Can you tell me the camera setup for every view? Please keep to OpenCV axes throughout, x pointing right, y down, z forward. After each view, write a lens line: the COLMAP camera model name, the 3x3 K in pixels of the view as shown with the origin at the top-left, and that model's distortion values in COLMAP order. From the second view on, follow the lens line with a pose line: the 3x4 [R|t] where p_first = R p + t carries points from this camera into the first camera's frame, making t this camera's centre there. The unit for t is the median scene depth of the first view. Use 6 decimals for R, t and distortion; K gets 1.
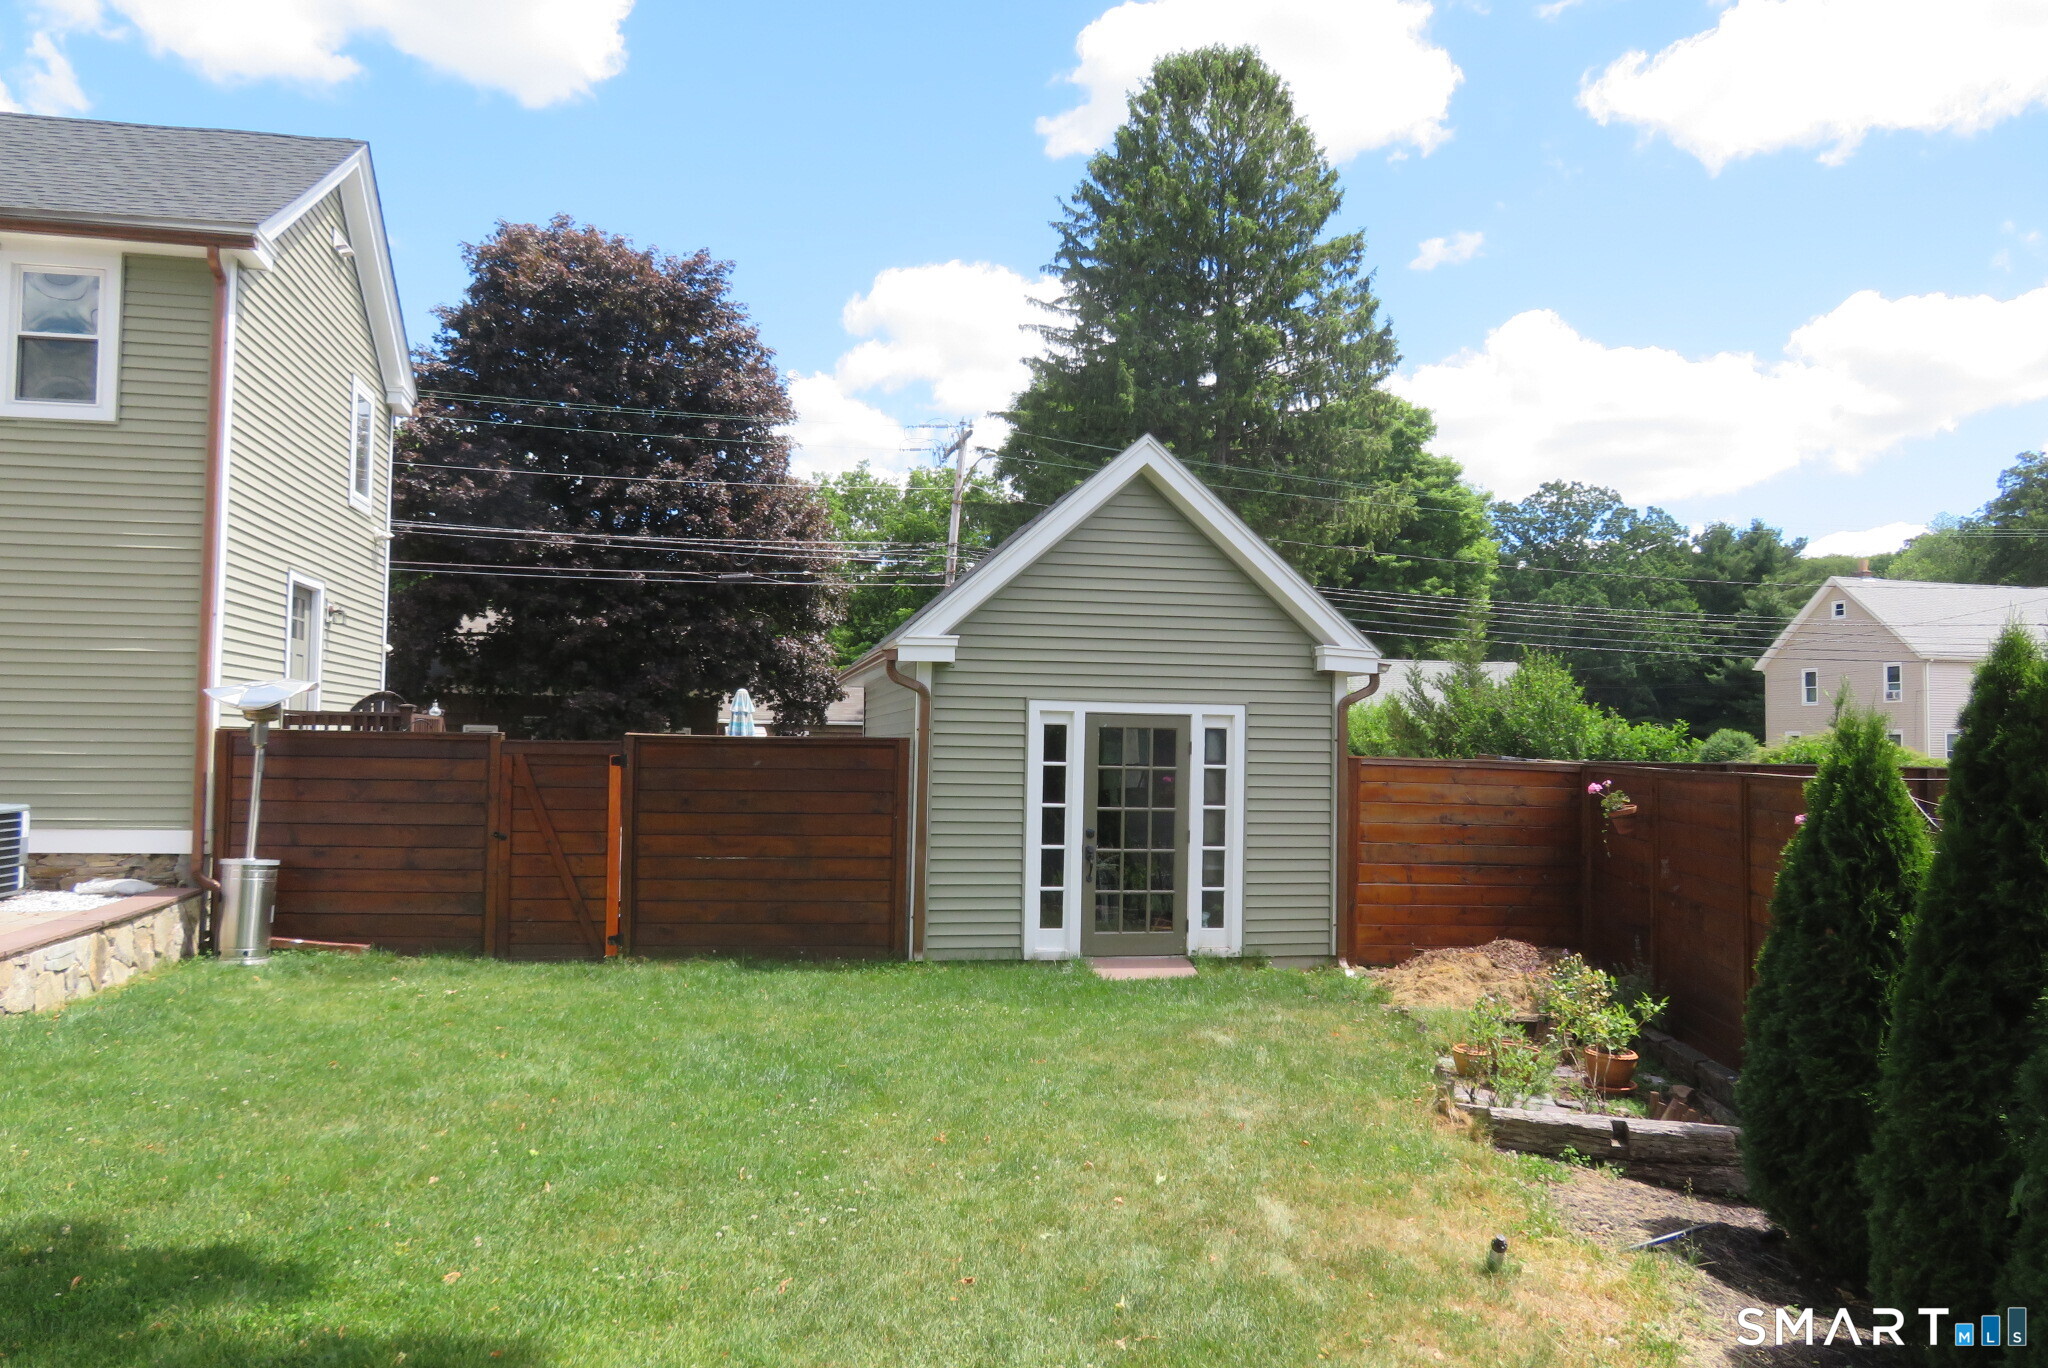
lens RADIAL K [[1464.3, 0, 1029.0], [0, 1464.3, 681.9], [0, 0, 1]] dist [-0.008225, 0.001725]
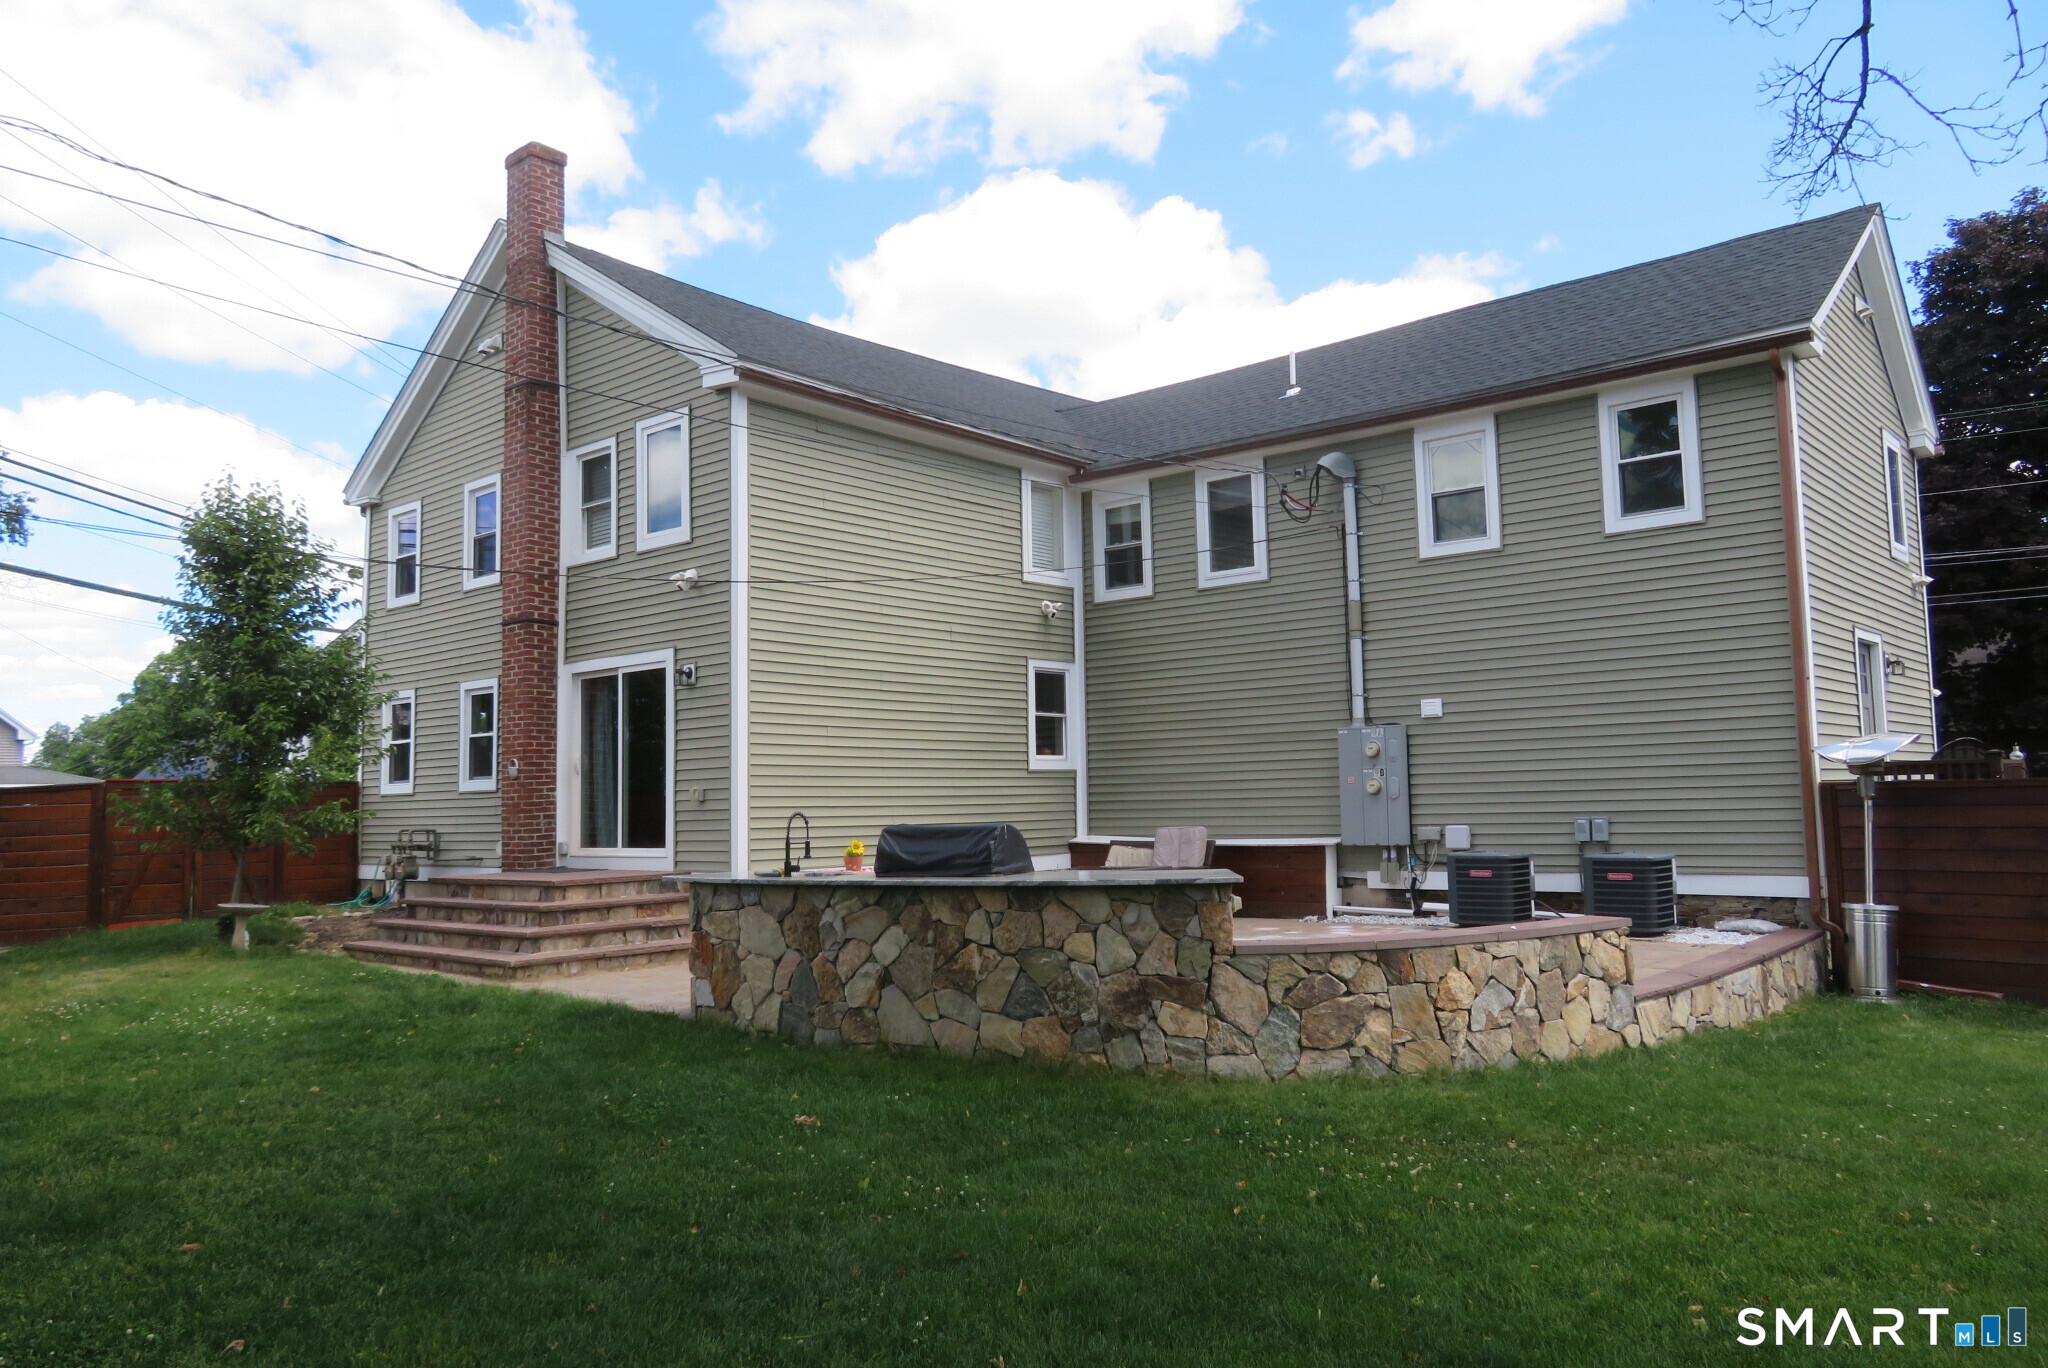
lens RADIAL K [[1470.5, 0, 1029.6], [0, 1470.5, 683.7], [0, 0, 1]] dist [-0.006142, 0.009257]
pose [[0.611319, -0.090830, -0.786154, -0.046558], [0.067335, 0.995759, -0.062688, -0.011900], [0.788514, -0.014613, 0.614843, -0.129591]]
